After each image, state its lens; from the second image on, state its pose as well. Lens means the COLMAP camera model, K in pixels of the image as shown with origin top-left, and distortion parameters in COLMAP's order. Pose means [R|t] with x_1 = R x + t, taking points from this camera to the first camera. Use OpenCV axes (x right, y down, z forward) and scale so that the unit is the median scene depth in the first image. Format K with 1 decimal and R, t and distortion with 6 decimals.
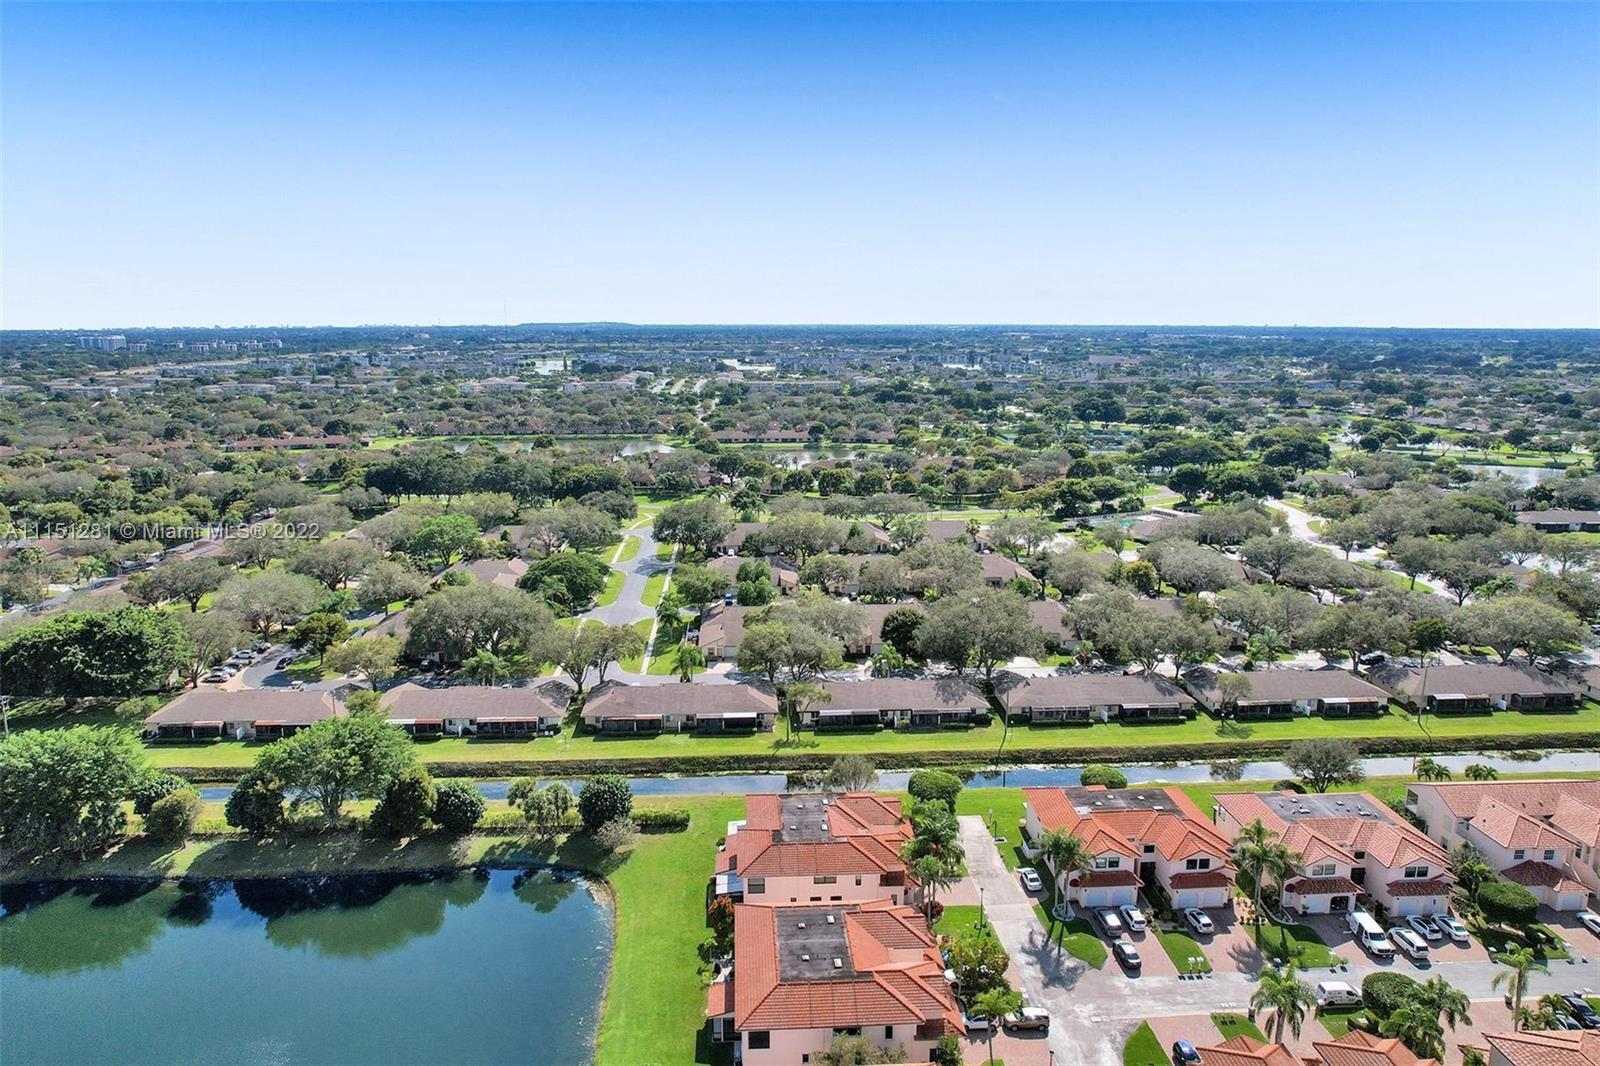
lens RADIAL K [[1063.9, 0, 800.5], [0, 1063.9, 531.8], [0, 0, 1]] dist [-0.060731, 0.051873]
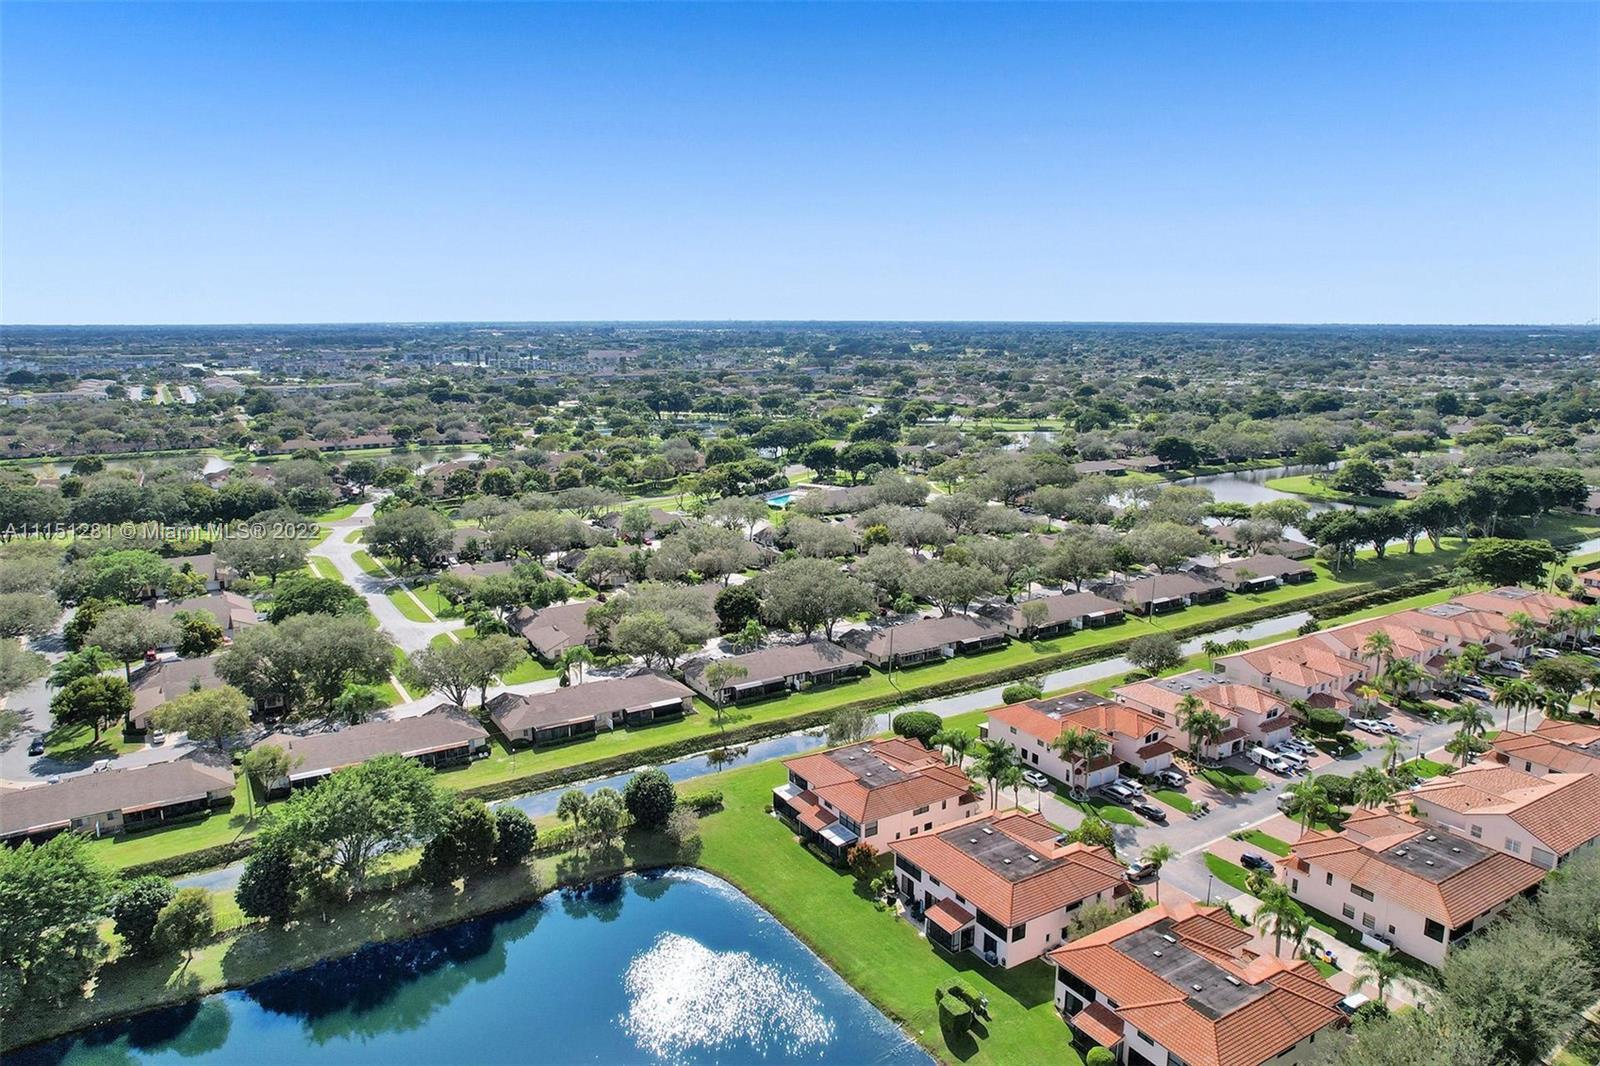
lens RADIAL K [[1063.9, 0, 794.9], [0, 1063.9, 520.0], [0, 0, 1]] dist [-0.060731, 0.051873]
pose [[0.881876, -0.088963, 0.463012, -0.471618], [0.092301, 0.995611, 0.015496, -0.006639], [-0.462359, 0.029070, 0.886216, 0.043670]]
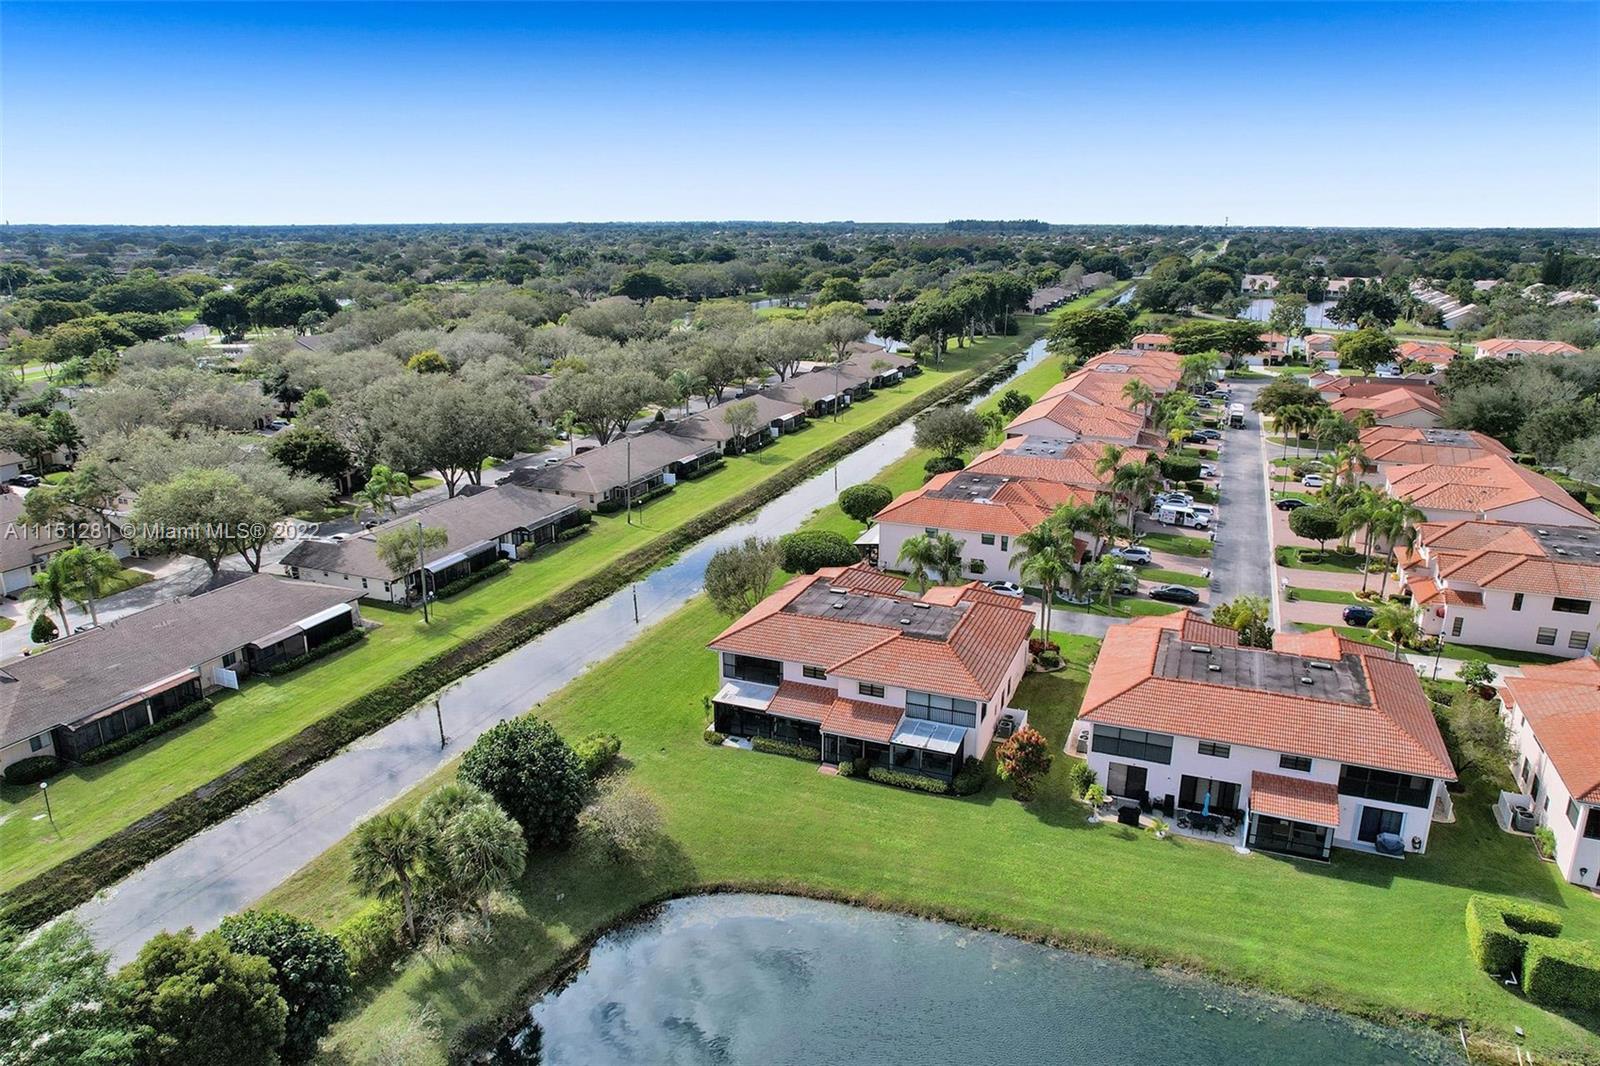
lens RADIAL K [[1063.9, 0, 795.1], [0, 1063.9, 521.7], [0, 0, 1]] dist [-0.060731, 0.051873]
pose [[0.434255, -0.246452, 0.866420, -0.458870], [0.174458, 0.966644, 0.187521, 0.083945], [-0.883735, 0.069722, 0.462765, 0.648264]]
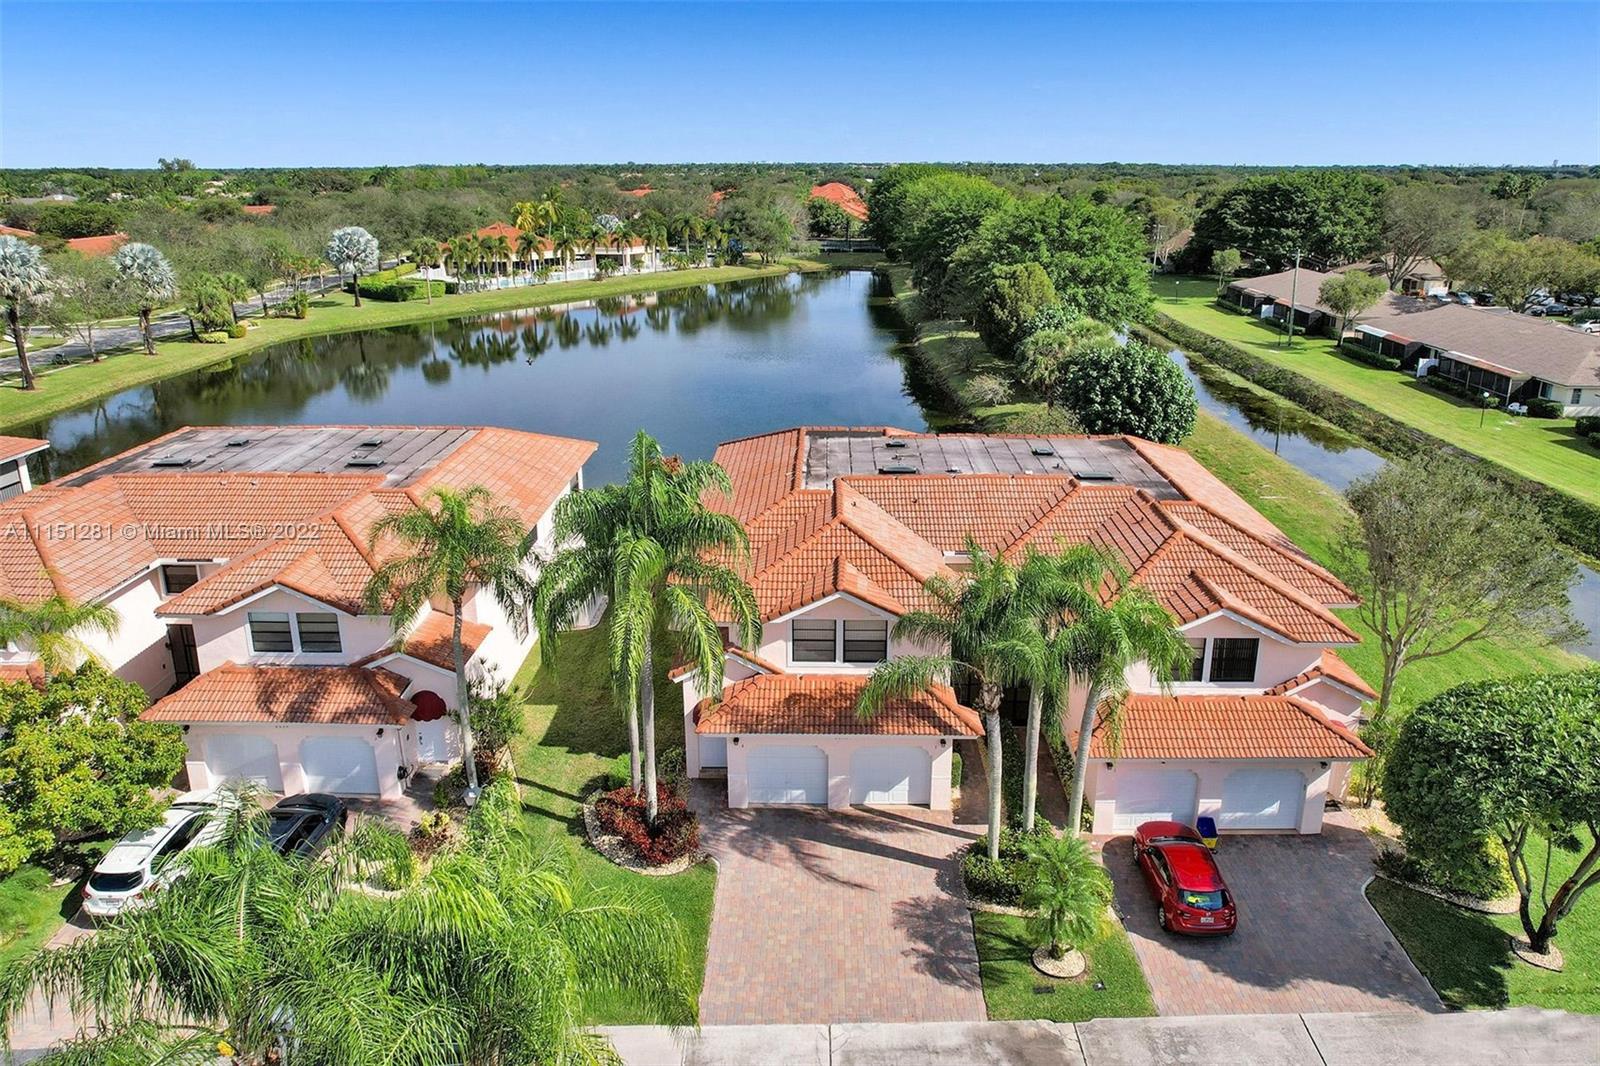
lens RADIAL K [[1063.9, 0, 799.1], [0, 1063.9, 492.7], [0, 0, 1]] dist [-0.060731, 0.051873]
pose [[-0.085725, 0.296350, -0.951224, 0.264346], [-0.195593, 0.931155, 0.307725, 0.167611], [0.976931, 0.212432, -0.021859, 0.823071]]
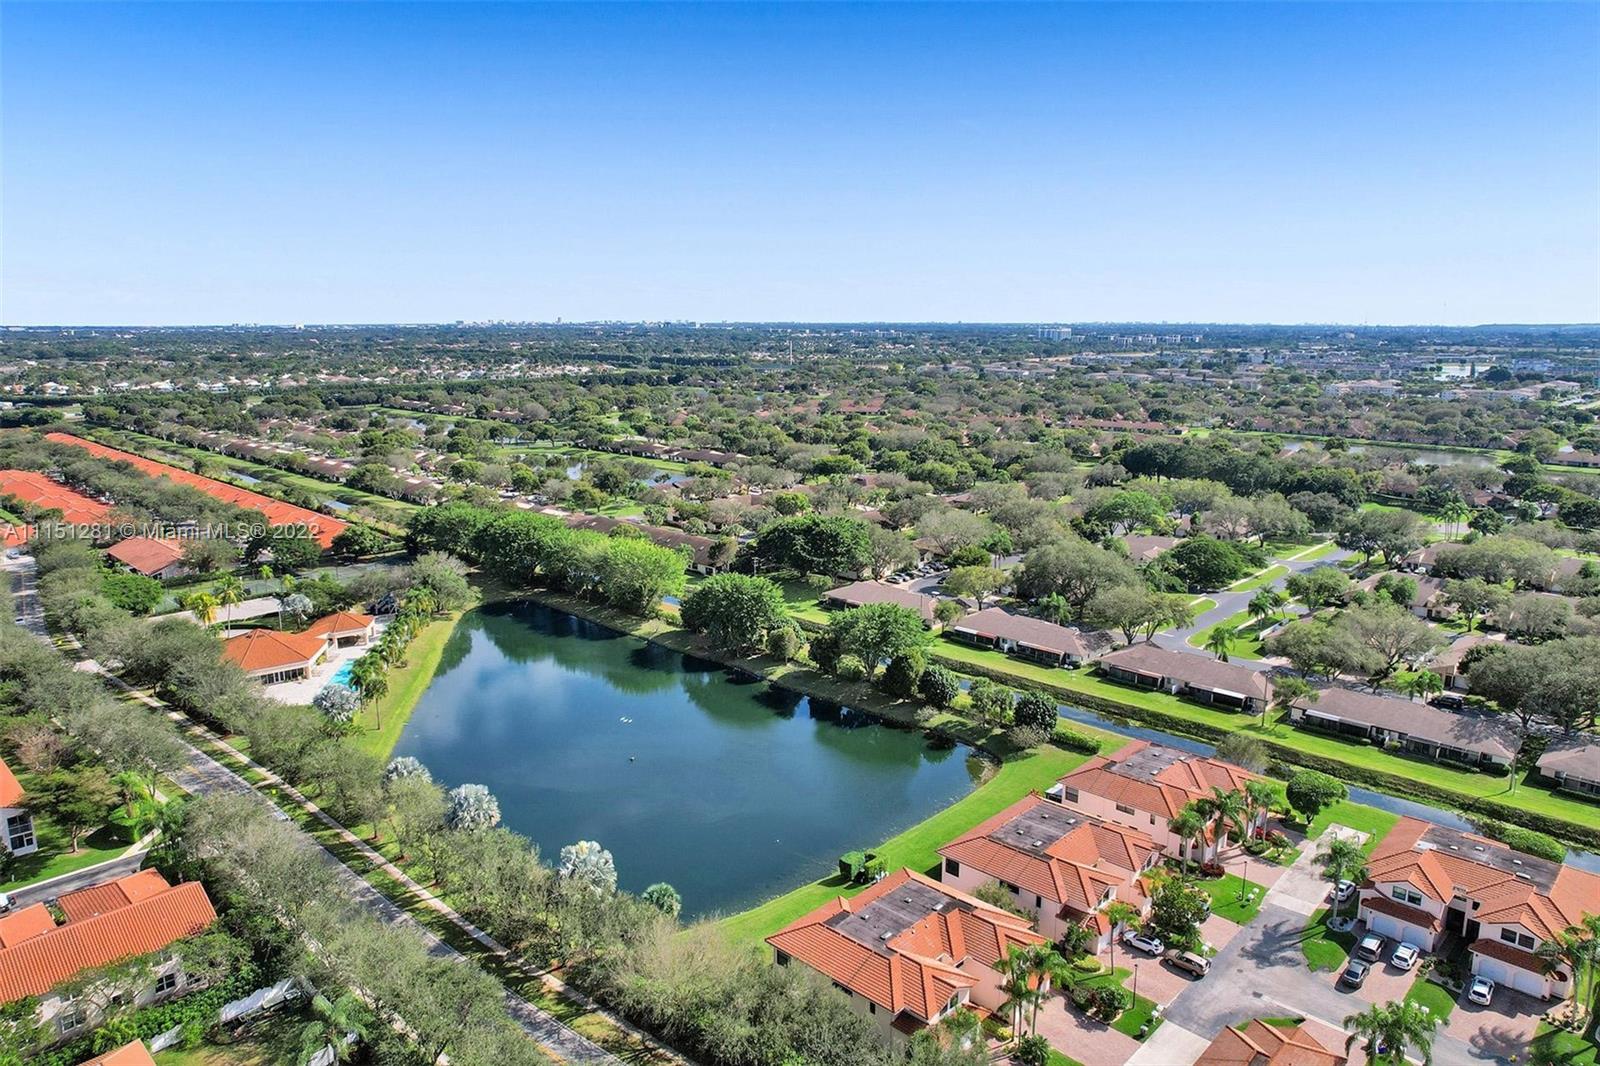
lens RADIAL K [[1063.9, 0, 815.5], [0, 1063.9, 531.4], [0, 0, 1]] dist [-0.060731, 0.051873]
pose [[0.684435, 0.145170, -0.714475, 0.450264], [-0.143897, 0.987597, 0.062816, 0.008883], [0.714732, 0.059817, 0.696835, -0.036509]]
